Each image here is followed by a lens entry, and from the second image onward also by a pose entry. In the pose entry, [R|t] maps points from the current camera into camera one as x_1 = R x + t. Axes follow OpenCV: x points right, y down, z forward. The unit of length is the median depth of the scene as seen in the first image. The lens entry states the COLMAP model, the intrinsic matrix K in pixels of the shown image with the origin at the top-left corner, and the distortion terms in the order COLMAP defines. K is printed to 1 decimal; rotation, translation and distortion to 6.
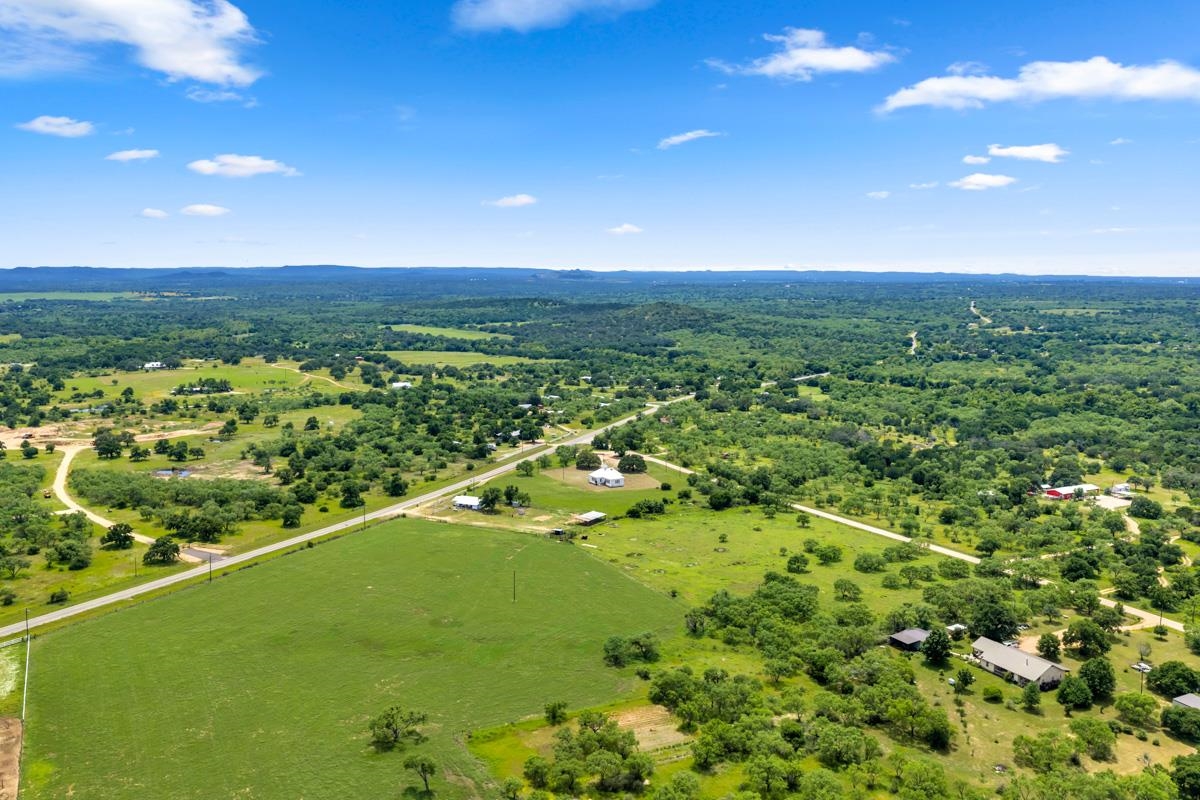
lens RADIAL K [[993.7, 0, 598.5], [0, 993.7, 393.7], [0, 0, 1]] dist [0.022398, -0.044633]
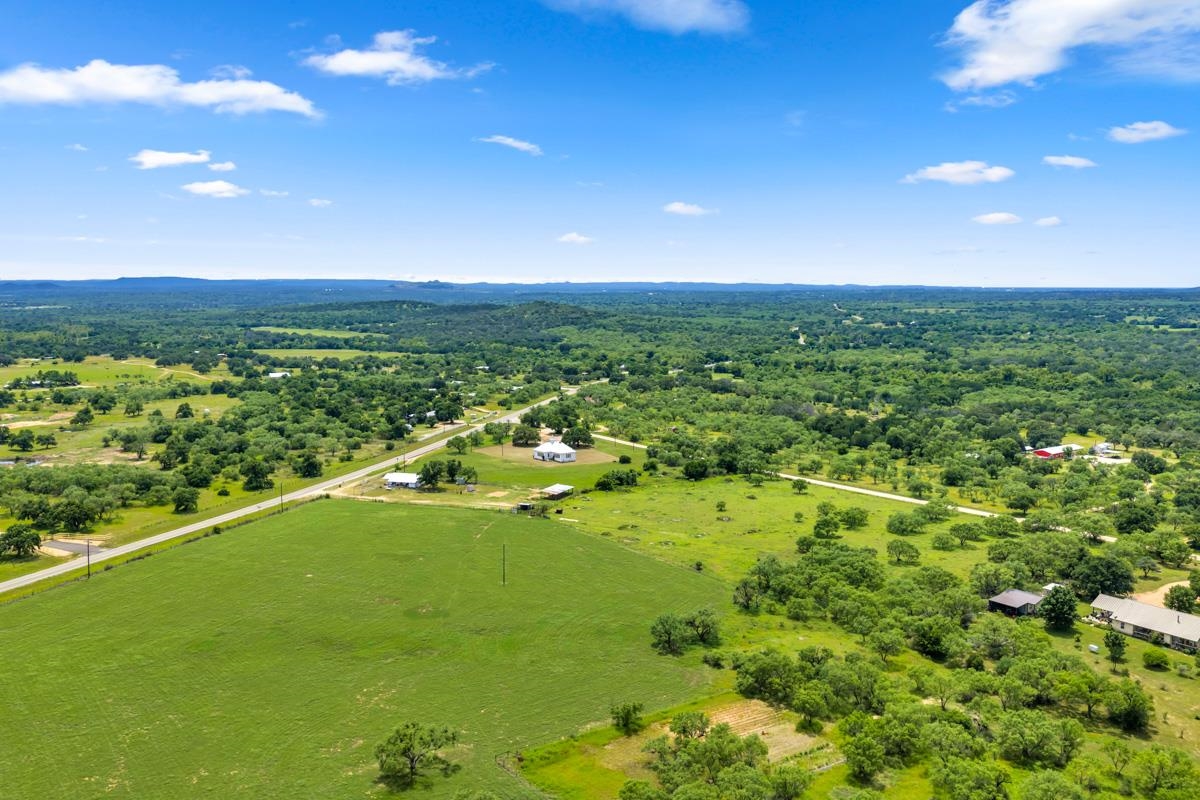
lens RADIAL K [[993.7, 0, 598.5], [0, 993.7, 393.7], [0, 0, 1]] dist [0.022398, -0.044633]
pose [[0.989878, -0.018682, 0.140685, -0.085494], [0.020484, 0.999726, -0.011365, 0.050231], [-0.140434, 0.014131, 0.989989, 0.153784]]
